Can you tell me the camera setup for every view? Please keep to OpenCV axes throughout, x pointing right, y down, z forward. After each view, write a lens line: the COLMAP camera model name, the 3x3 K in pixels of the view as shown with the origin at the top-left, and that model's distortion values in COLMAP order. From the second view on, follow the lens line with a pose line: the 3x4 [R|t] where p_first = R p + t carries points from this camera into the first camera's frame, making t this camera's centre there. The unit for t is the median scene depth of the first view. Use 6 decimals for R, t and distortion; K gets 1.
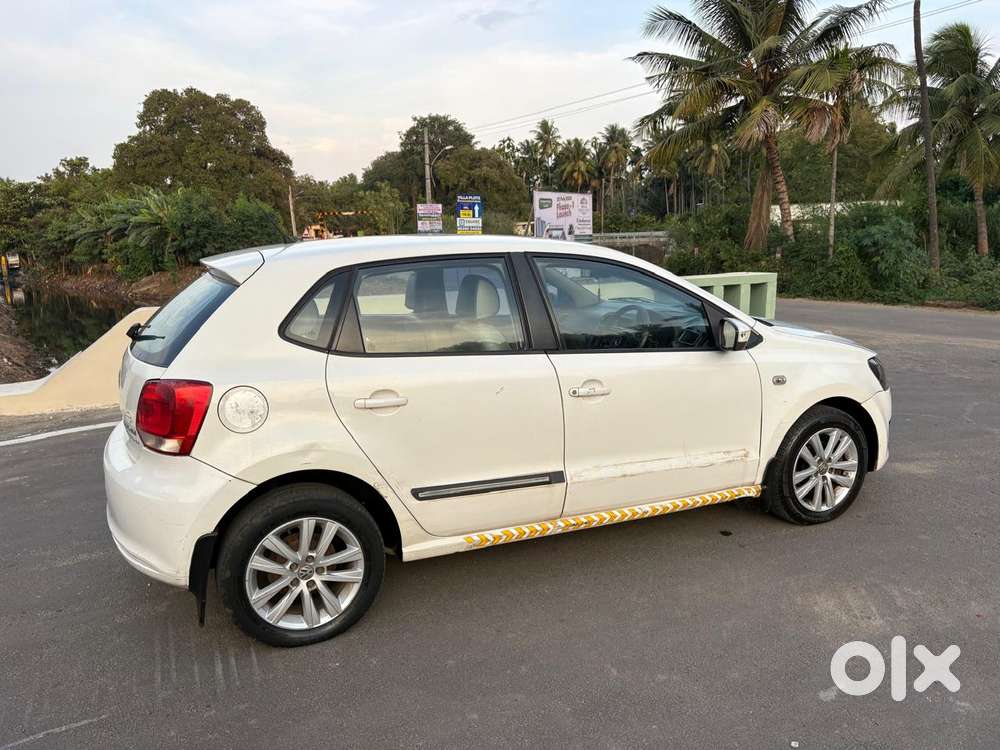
lens RADIAL K [[754.3, 0, 502.5], [0, 754.3, 371.8], [0, 0, 1]] dist [0.058276, -0.065344]
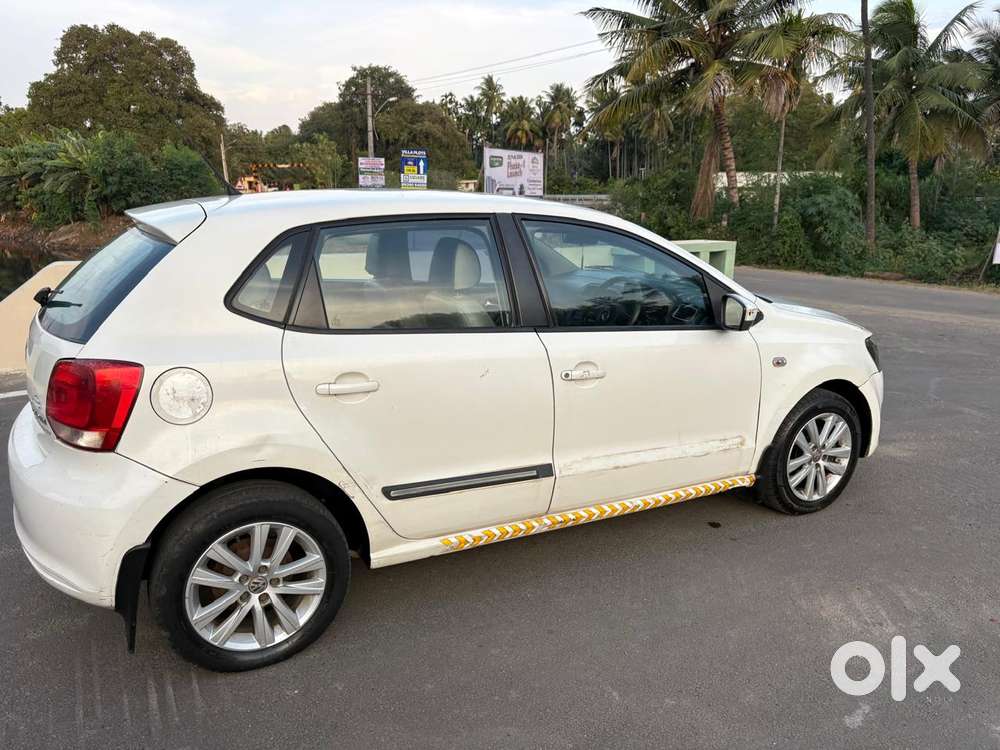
lens RADIAL K [[754.3, 0, 503.4], [0, 754.3, 373.0], [0, 0, 1]] dist [0.058276, -0.065344]
pose [[0.996582, 0.012051, 0.081722, -0.035553], [-0.016345, 0.998509, 0.052087, -0.014554], [-0.080972, -0.053245, 0.995293, 0.087658]]
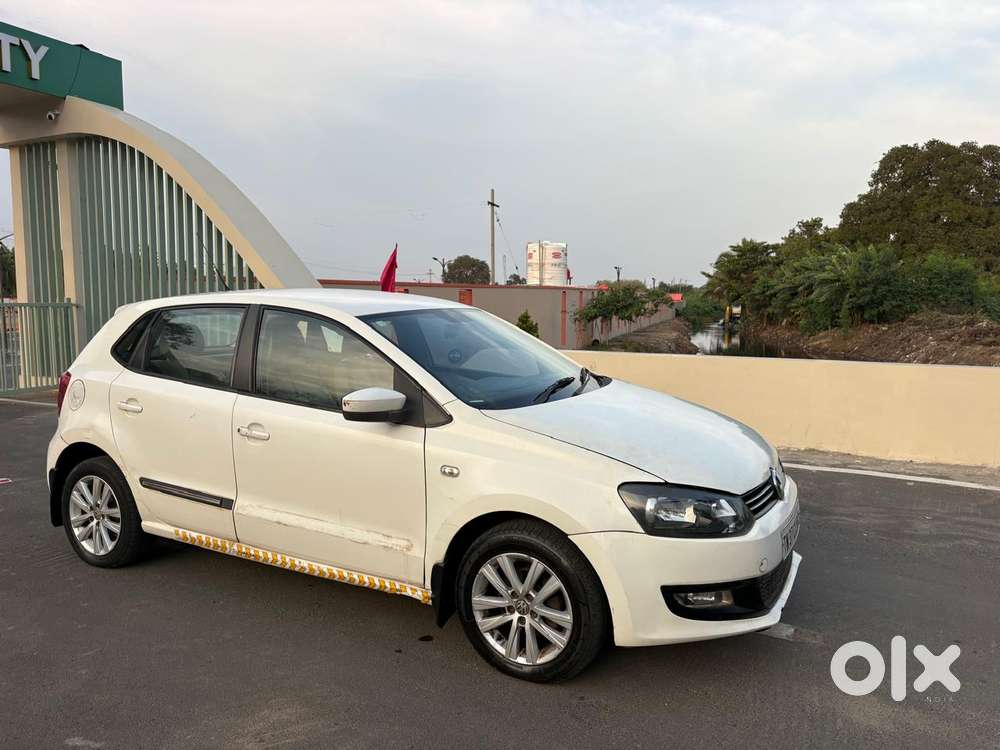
lens RADIAL K [[754.3, 0, 494.1], [0, 754.3, 377.2], [0, 0, 1]] dist [0.058276, -0.065344]
pose [[0.611616, 0.114830, -0.782777, 0.828121], [-0.165389, 0.986108, 0.015432, -0.090217], [0.773674, 0.120025, 0.622111, 0.407833]]
